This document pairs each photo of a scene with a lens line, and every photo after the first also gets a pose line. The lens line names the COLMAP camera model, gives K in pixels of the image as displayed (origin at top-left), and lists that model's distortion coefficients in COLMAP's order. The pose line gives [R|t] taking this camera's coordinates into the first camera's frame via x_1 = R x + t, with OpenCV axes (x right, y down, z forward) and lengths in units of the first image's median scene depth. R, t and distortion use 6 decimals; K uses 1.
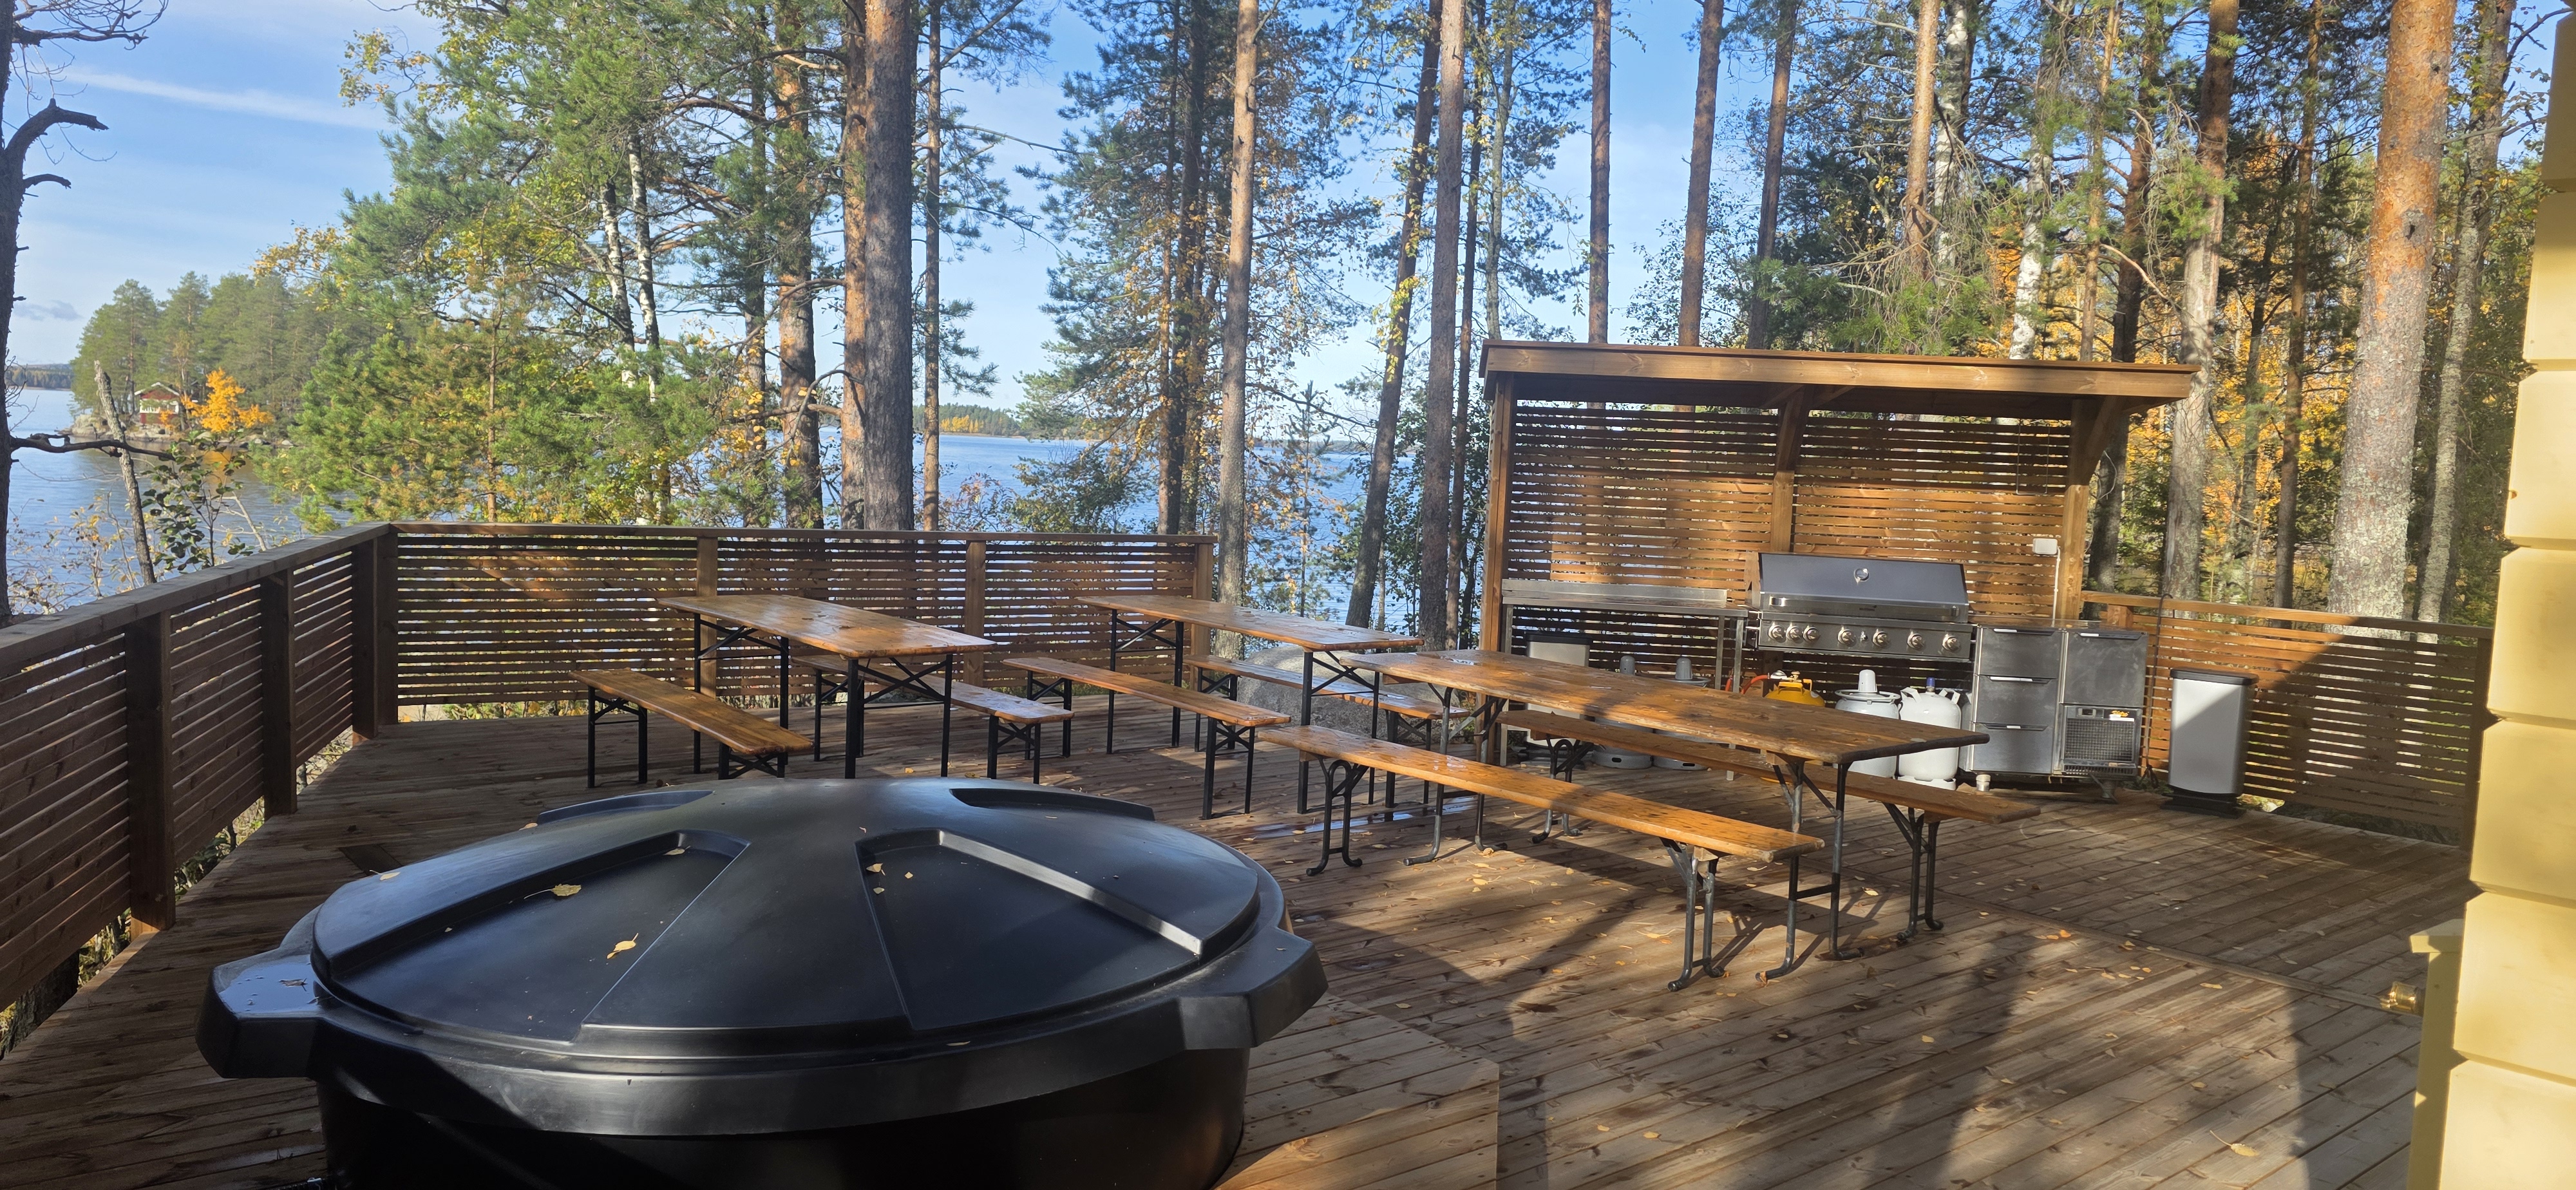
lens RADIAL K [[1730.2, 0, 1288.0], [0, 1730.2, 595.0], [0, 0, 1]] dist [0.029366, -0.001292]
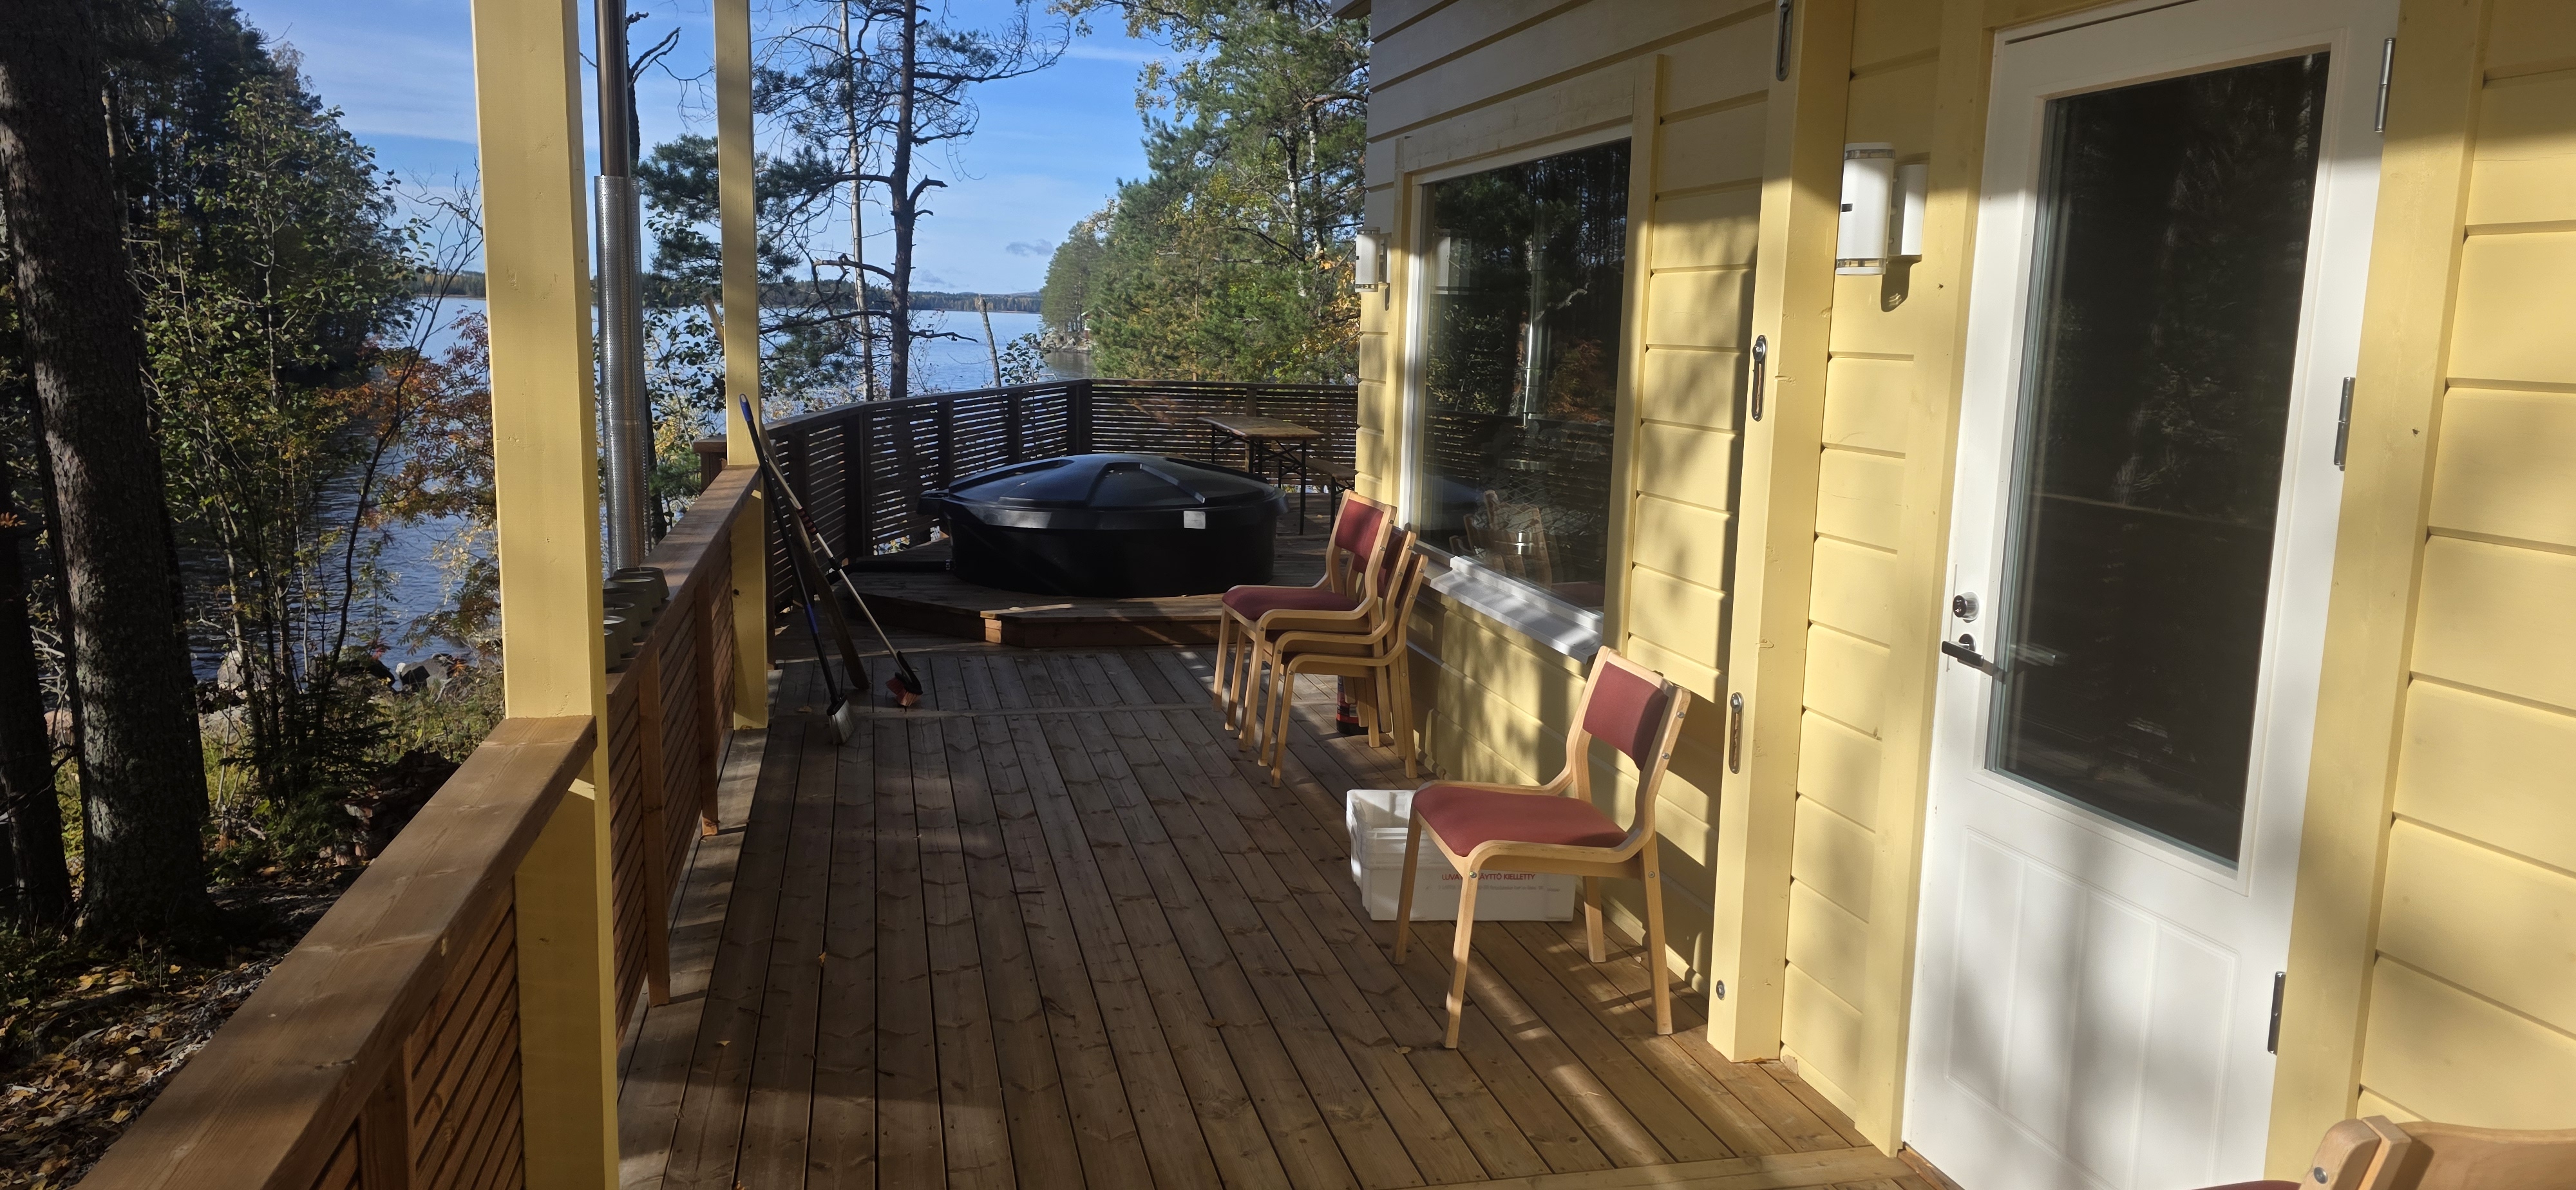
lens RADIAL K [[1730.2, 0, 1288.0], [0, 1730.2, 595.0], [0, 0, 1]] dist [0.029366, -0.001292]
pose [[0.892716, 0.051131, -0.447709, 0.289464], [-0.026704, 0.997798, 0.060707, 0.040350], [0.449828, -0.042238, 0.892116, -0.311882]]
